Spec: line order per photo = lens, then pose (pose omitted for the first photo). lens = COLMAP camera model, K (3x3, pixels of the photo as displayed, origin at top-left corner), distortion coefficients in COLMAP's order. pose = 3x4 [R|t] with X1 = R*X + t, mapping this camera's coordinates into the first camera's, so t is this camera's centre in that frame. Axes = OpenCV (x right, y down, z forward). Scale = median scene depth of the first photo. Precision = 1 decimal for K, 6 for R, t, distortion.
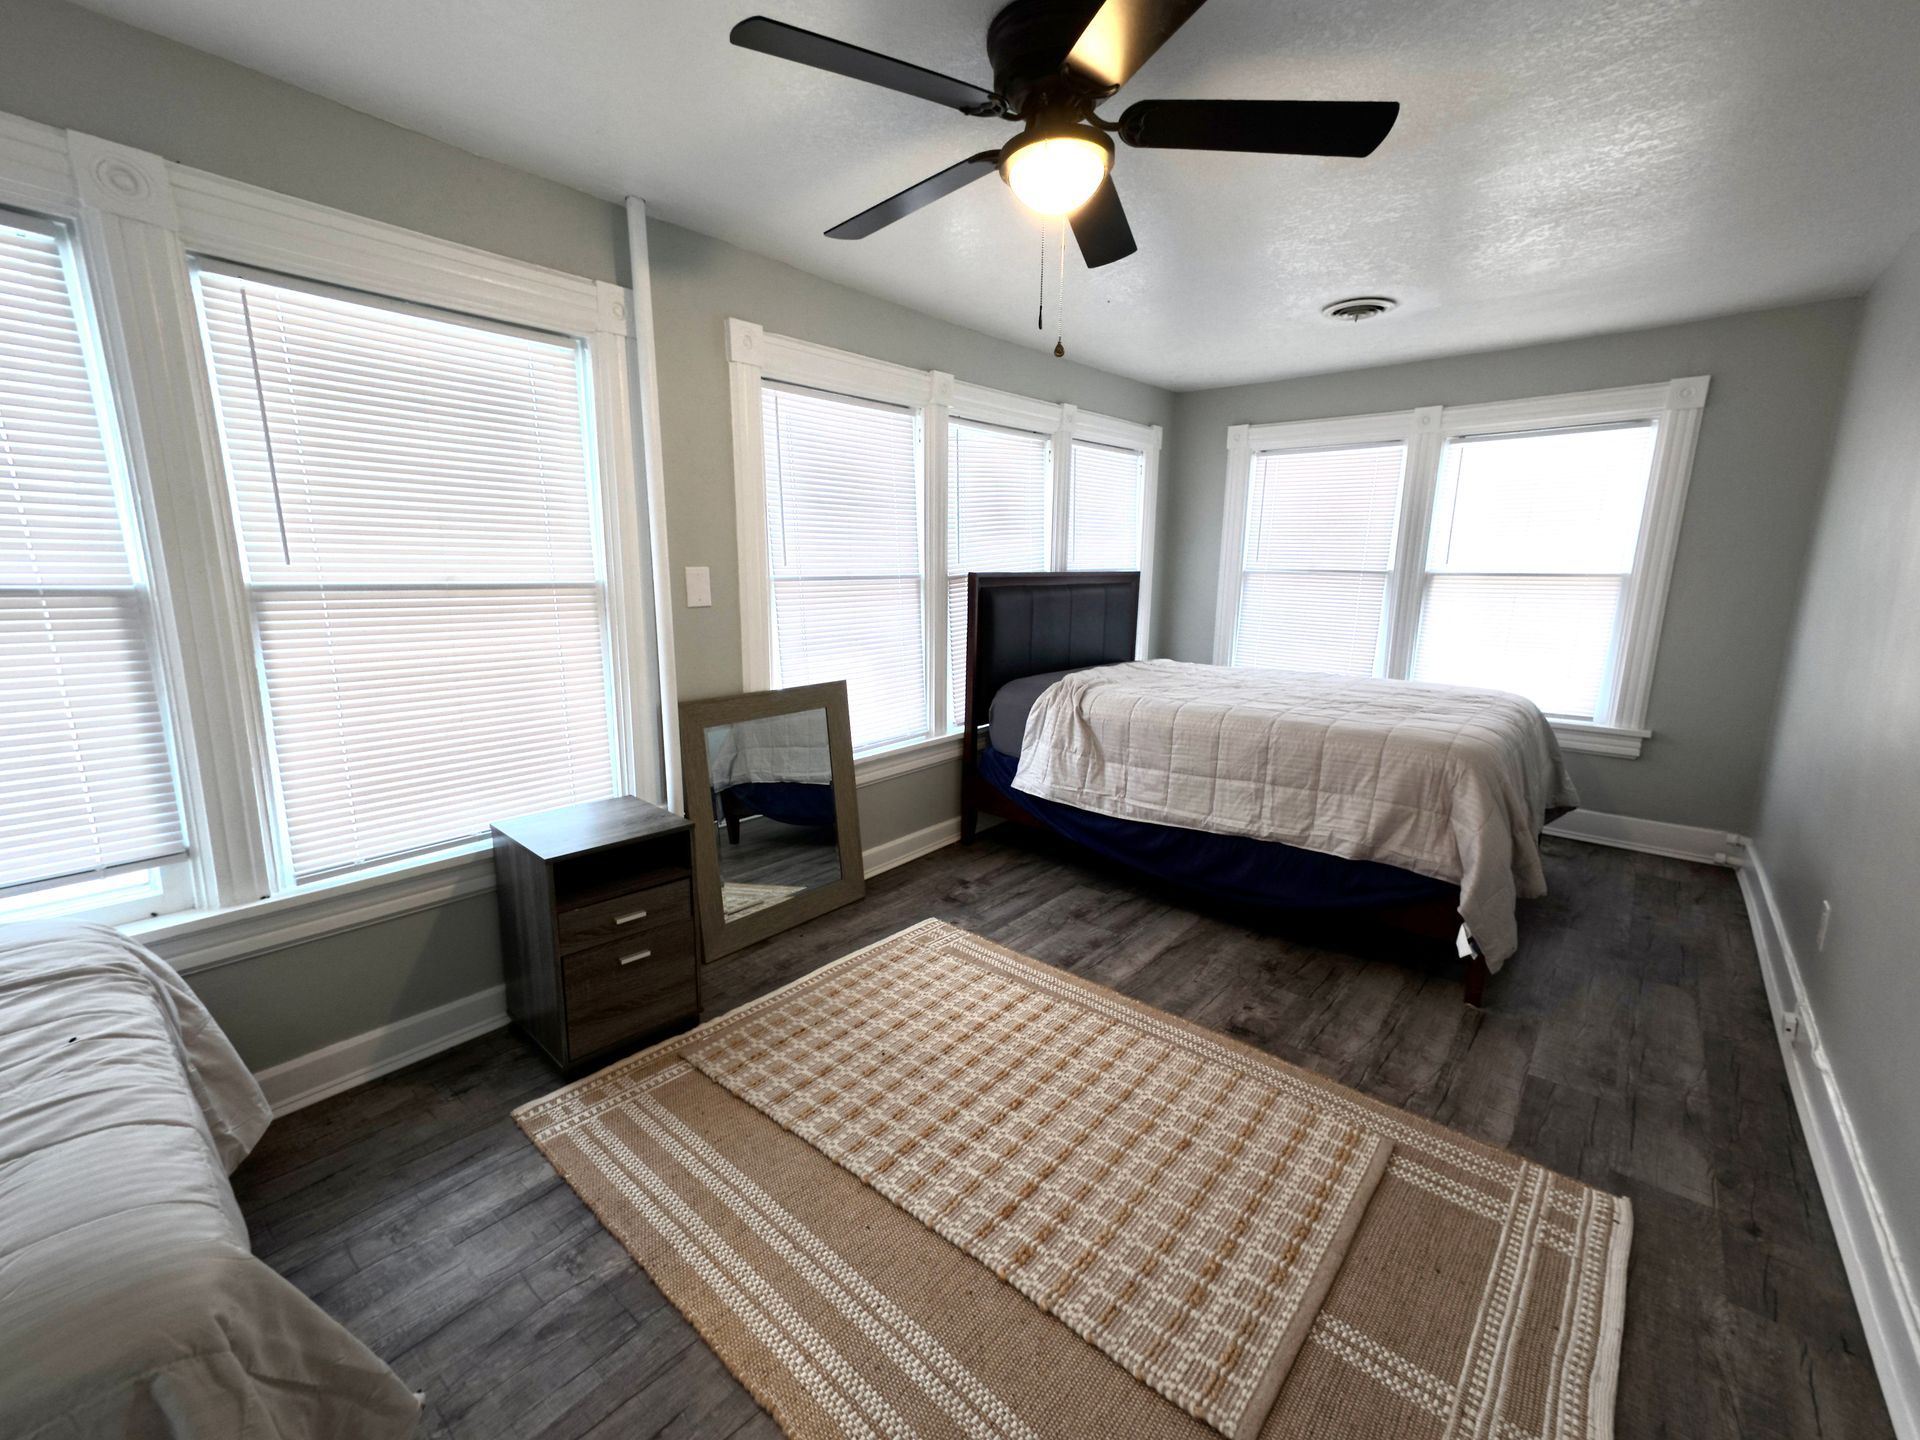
lens RADIAL K [[869.4, 0, 990.6], [0, 869.4, 712.7], [0, 0, 1]] dist [0.025553, 0.004755]
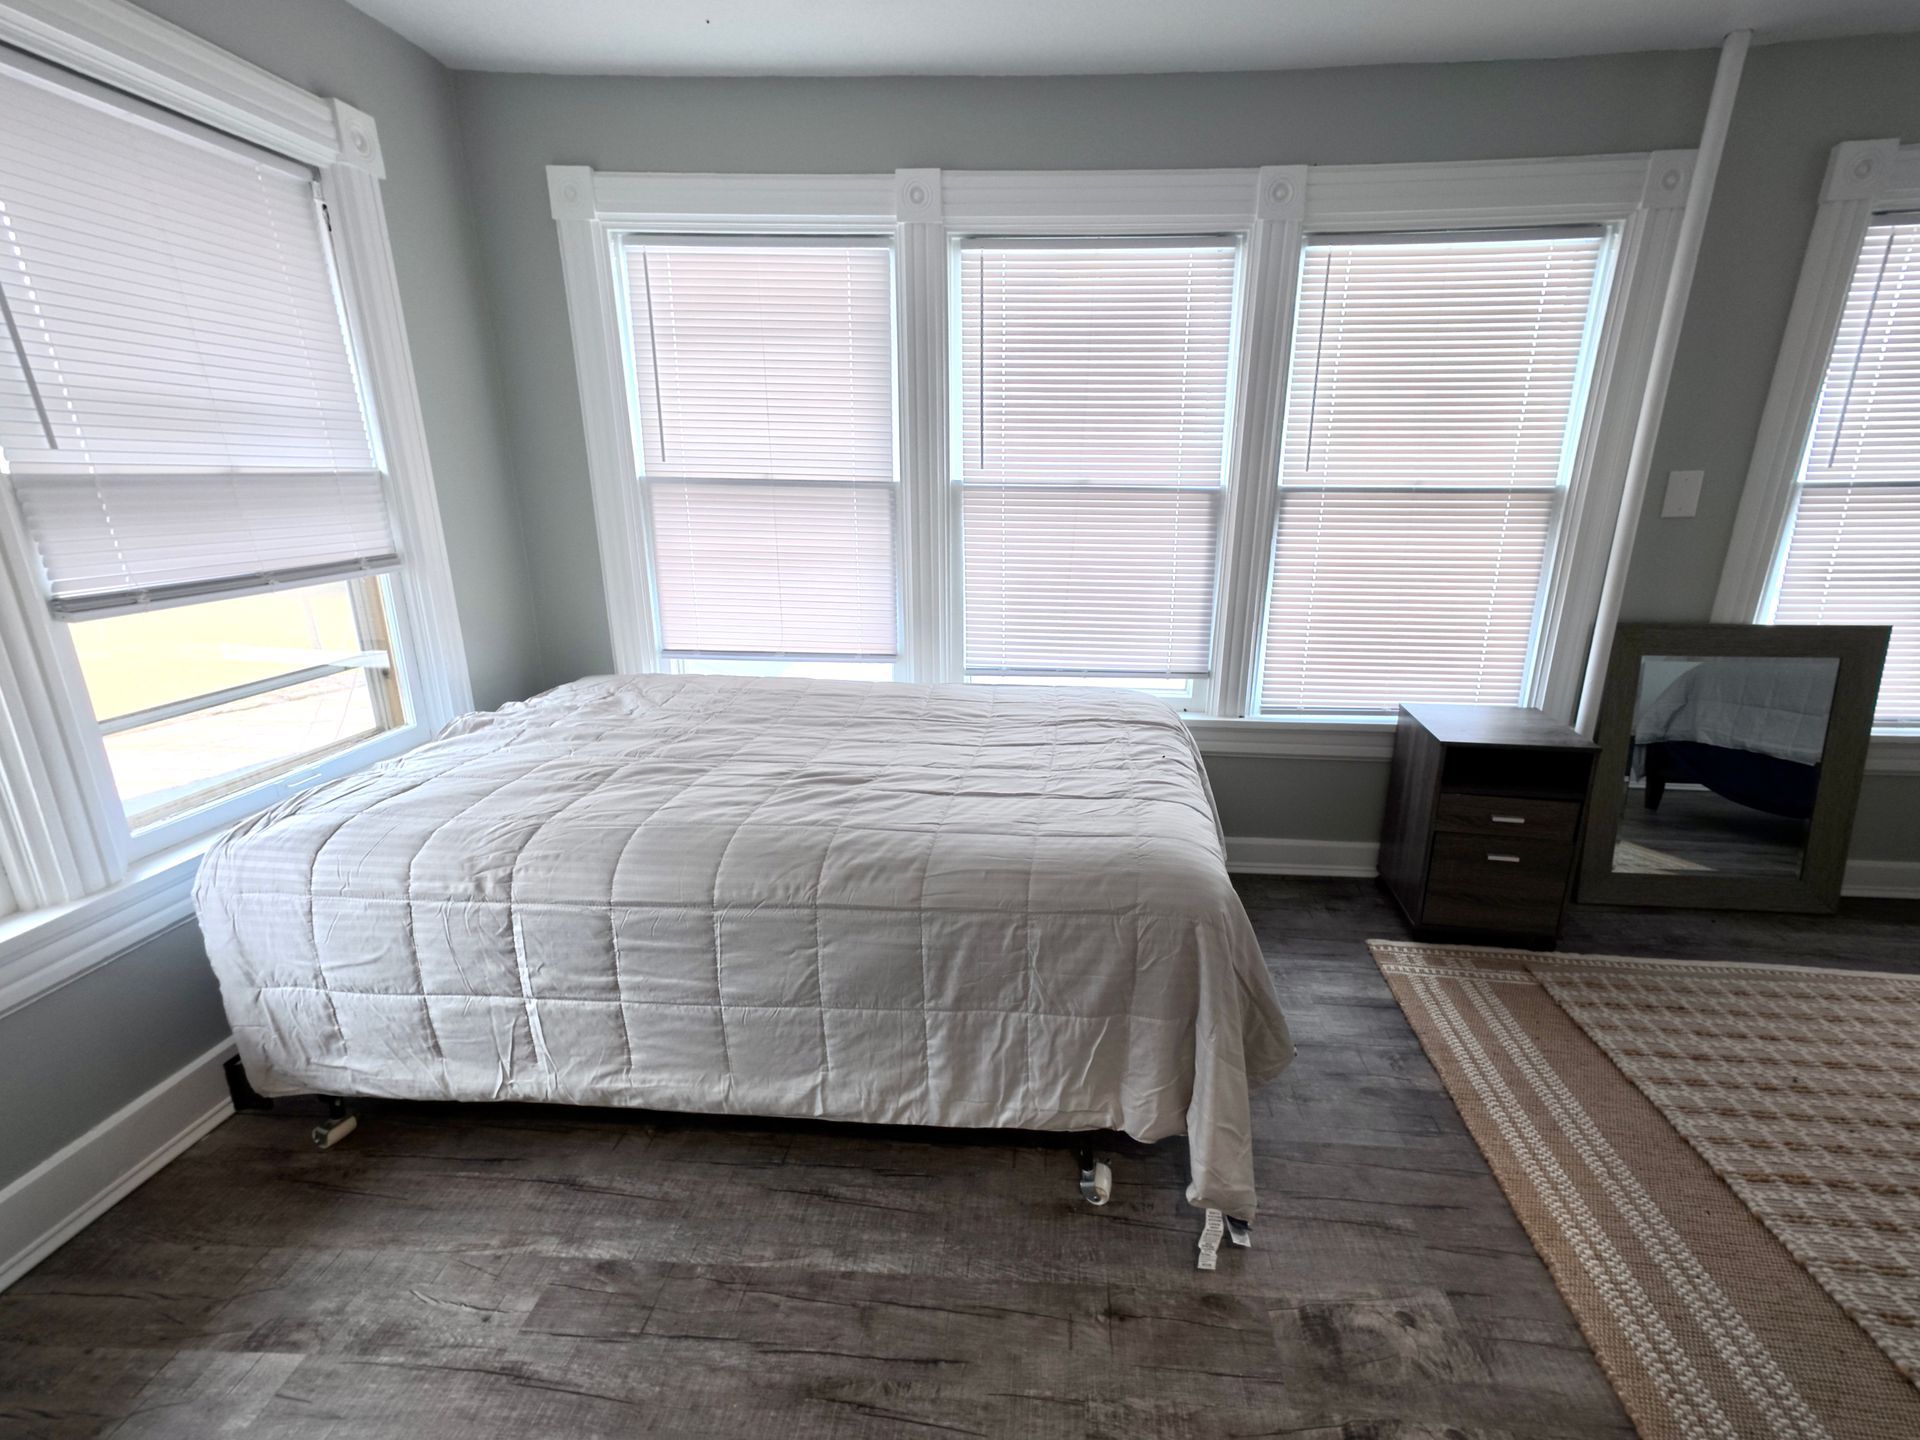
lens RADIAL K [[869.4, 0, 990.6], [0, 869.4, 712.7], [0, 0, 1]] dist [0.025553, 0.004755]
pose [[0.561698, 0.226017, -0.795872, 0.045022], [-0.143851, 0.973990, 0.175075, 0.018504], [0.814740, 0.016148, 0.579601, -0.108295]]
